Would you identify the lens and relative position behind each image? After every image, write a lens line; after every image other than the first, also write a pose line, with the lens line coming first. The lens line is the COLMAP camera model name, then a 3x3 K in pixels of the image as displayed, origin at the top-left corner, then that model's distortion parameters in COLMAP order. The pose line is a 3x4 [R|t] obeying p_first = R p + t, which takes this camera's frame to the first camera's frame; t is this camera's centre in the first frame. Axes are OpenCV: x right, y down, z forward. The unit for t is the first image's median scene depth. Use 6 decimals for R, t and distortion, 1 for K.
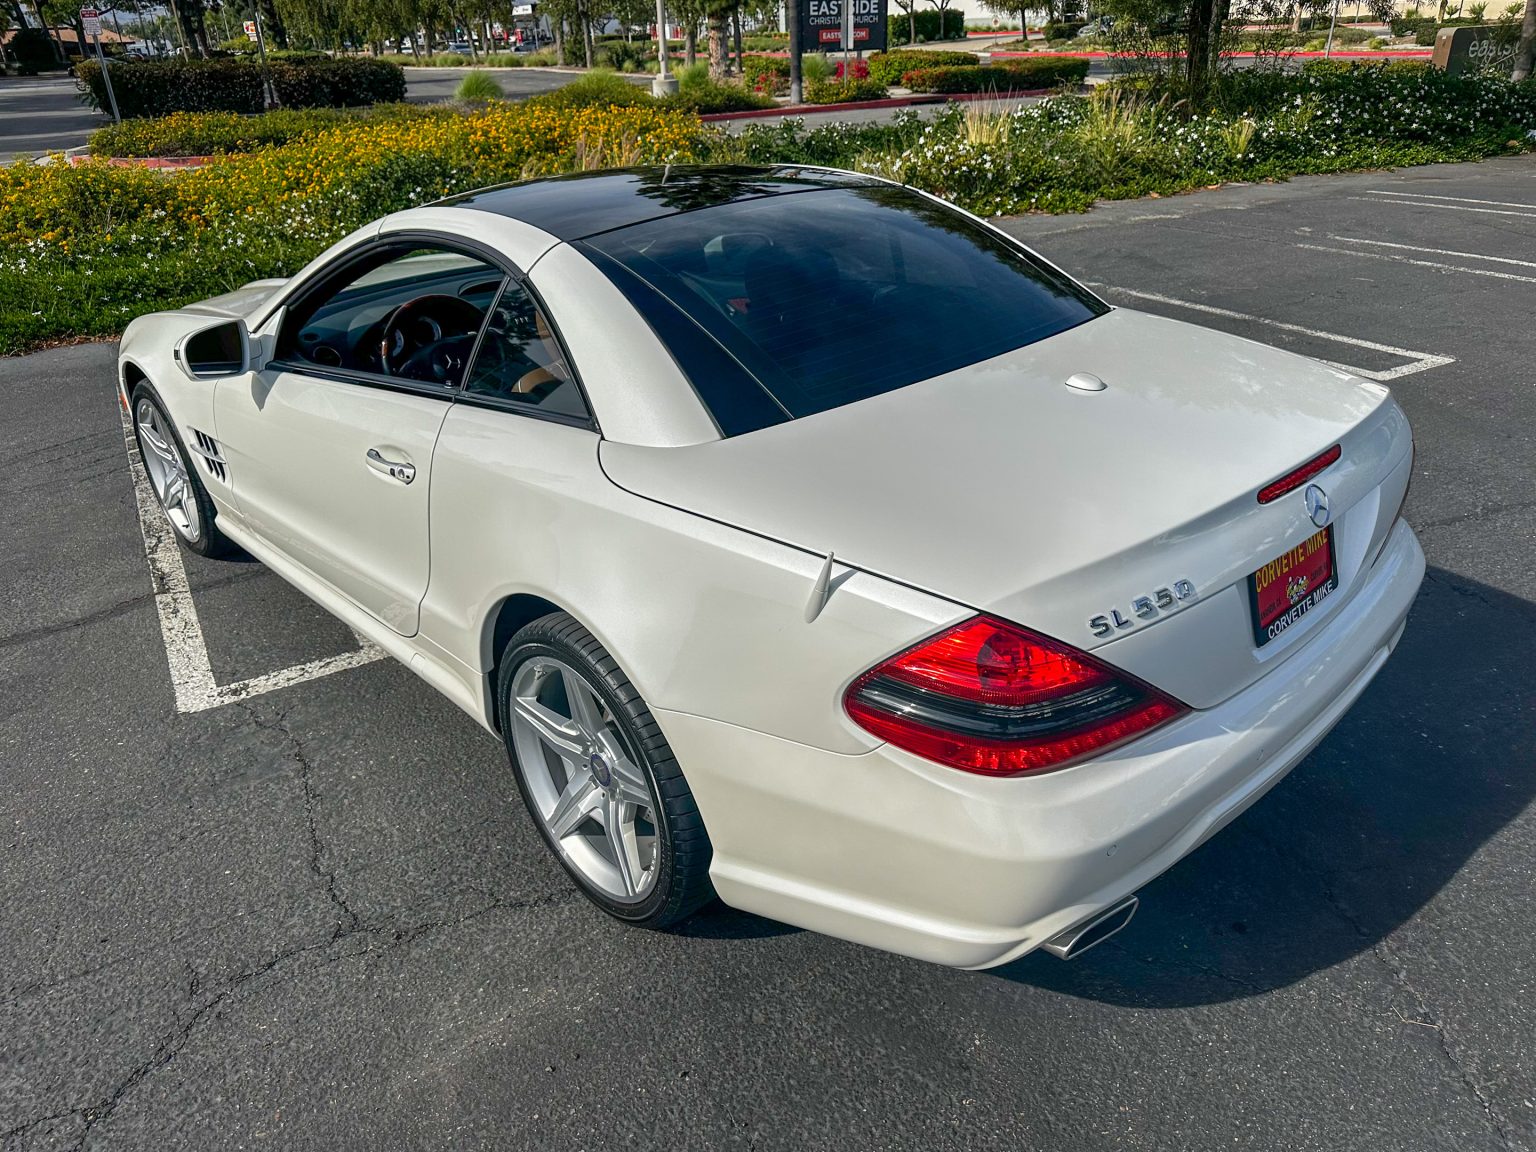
lens RADIAL K [[1088.5, 0, 770.5], [0, 1088.5, 576.1], [0, 0, 1]] dist [0.019899, -0.025074]
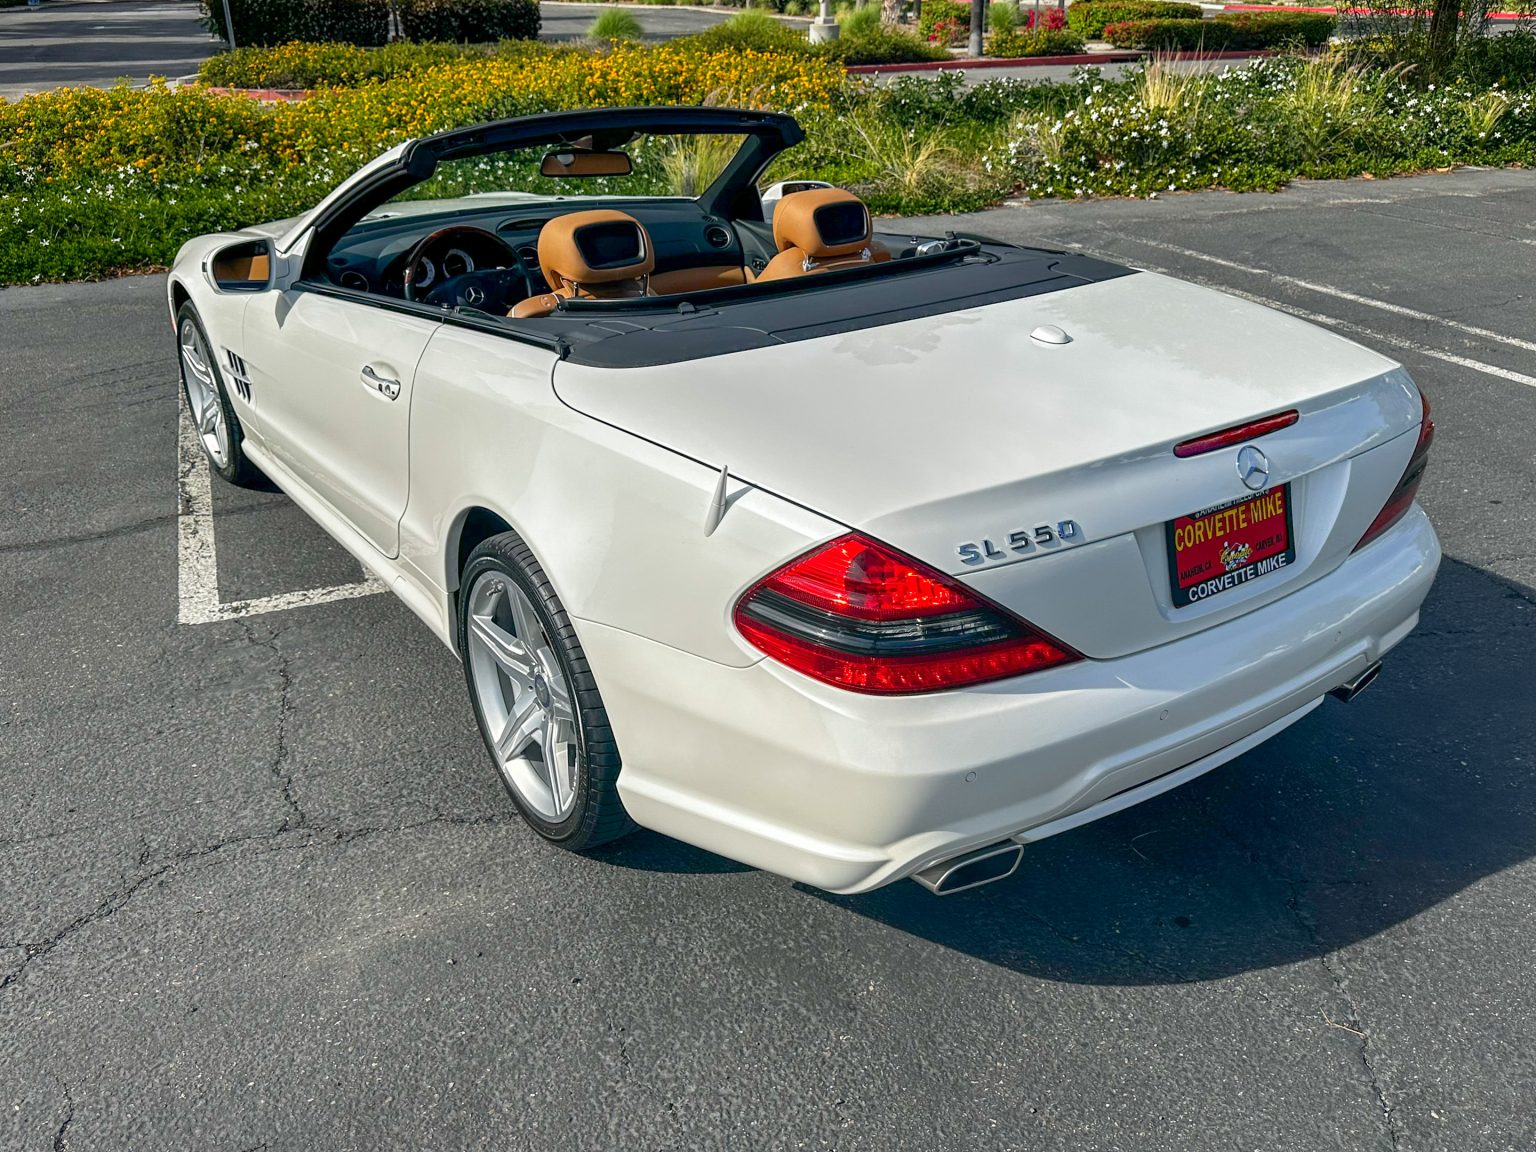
lens RADIAL K [[1286.5, 0, 799.7], [0, 1286.5, 606.9], [0, 0, 1]] dist [0.082830, -0.135343]
pose [[0.989362, 0.084274, -0.118575, 0.153486], [-0.085308, 0.996348, -0.003659, 0.059952], [0.117833, 0.013735, 0.992938, -0.116979]]
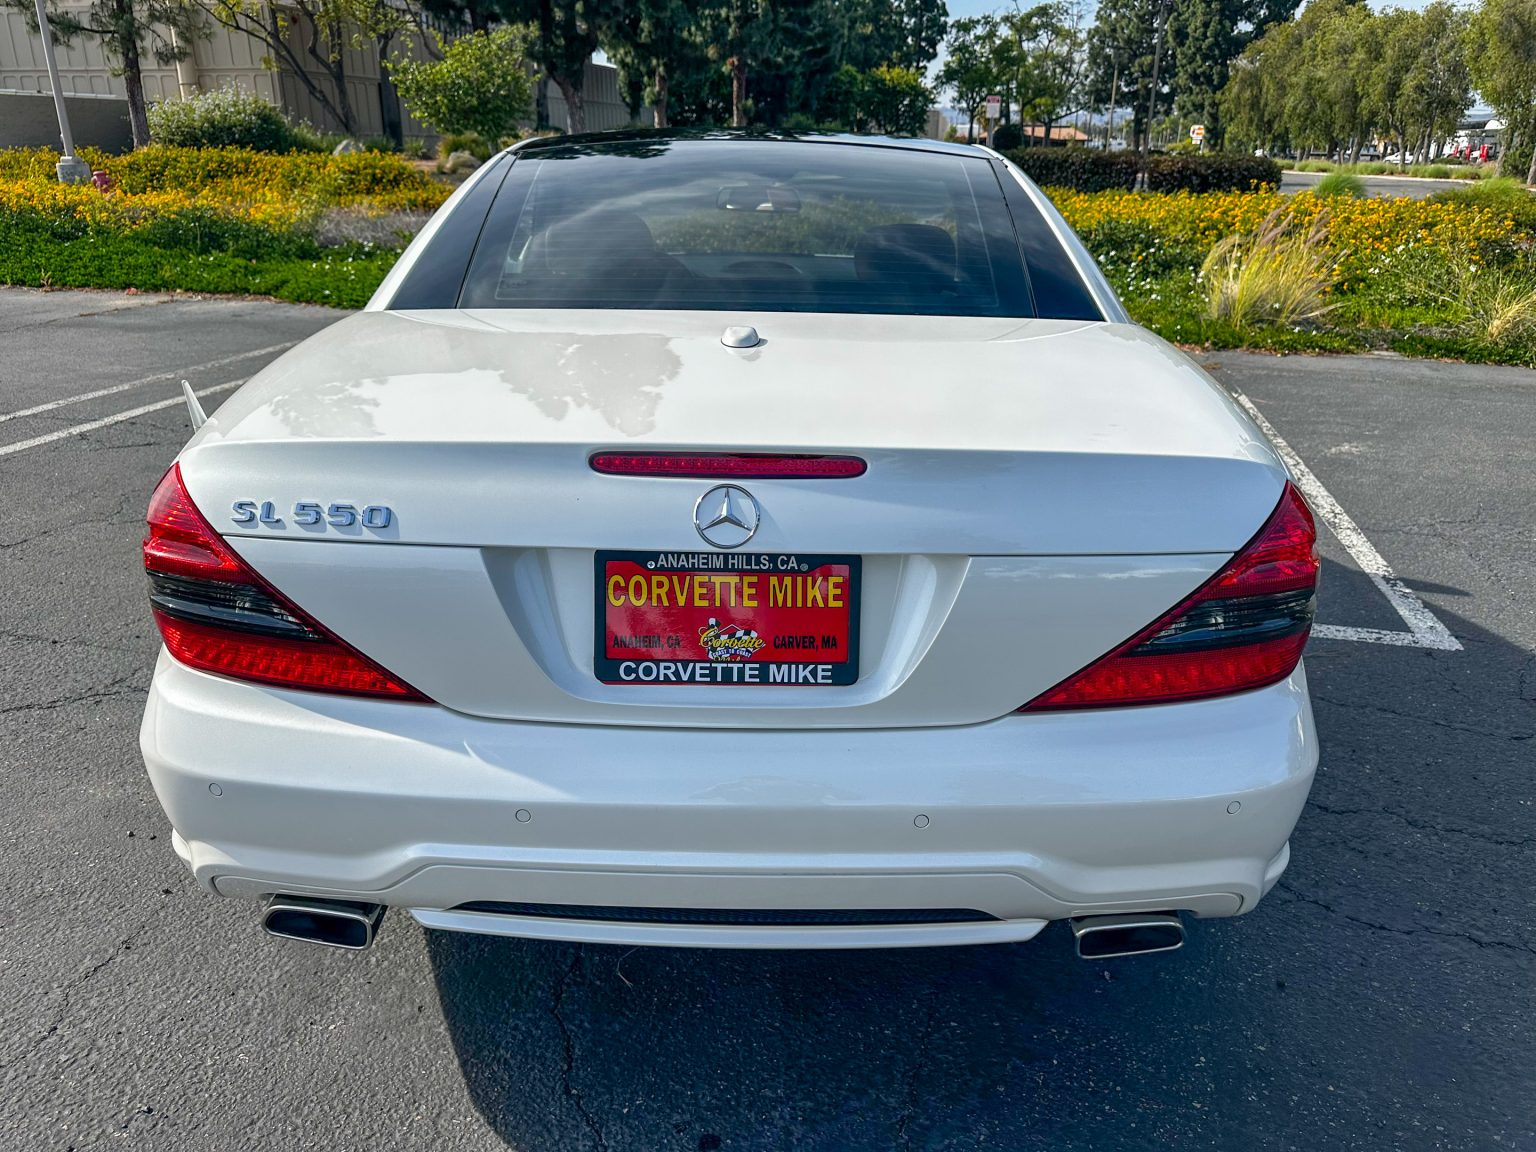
lens RADIAL K [[1141.9, 0, 897.6], [0, 1141.9, 578.0], [0, 0, 1]] dist [0.002084, -0.001268]
pose [[0.716306, 0.270706, -0.643136, 0.640438], [-0.344750, 0.938629, 0.011112, -0.044639], [0.606674, 0.213762, 0.765671, 0.326737]]
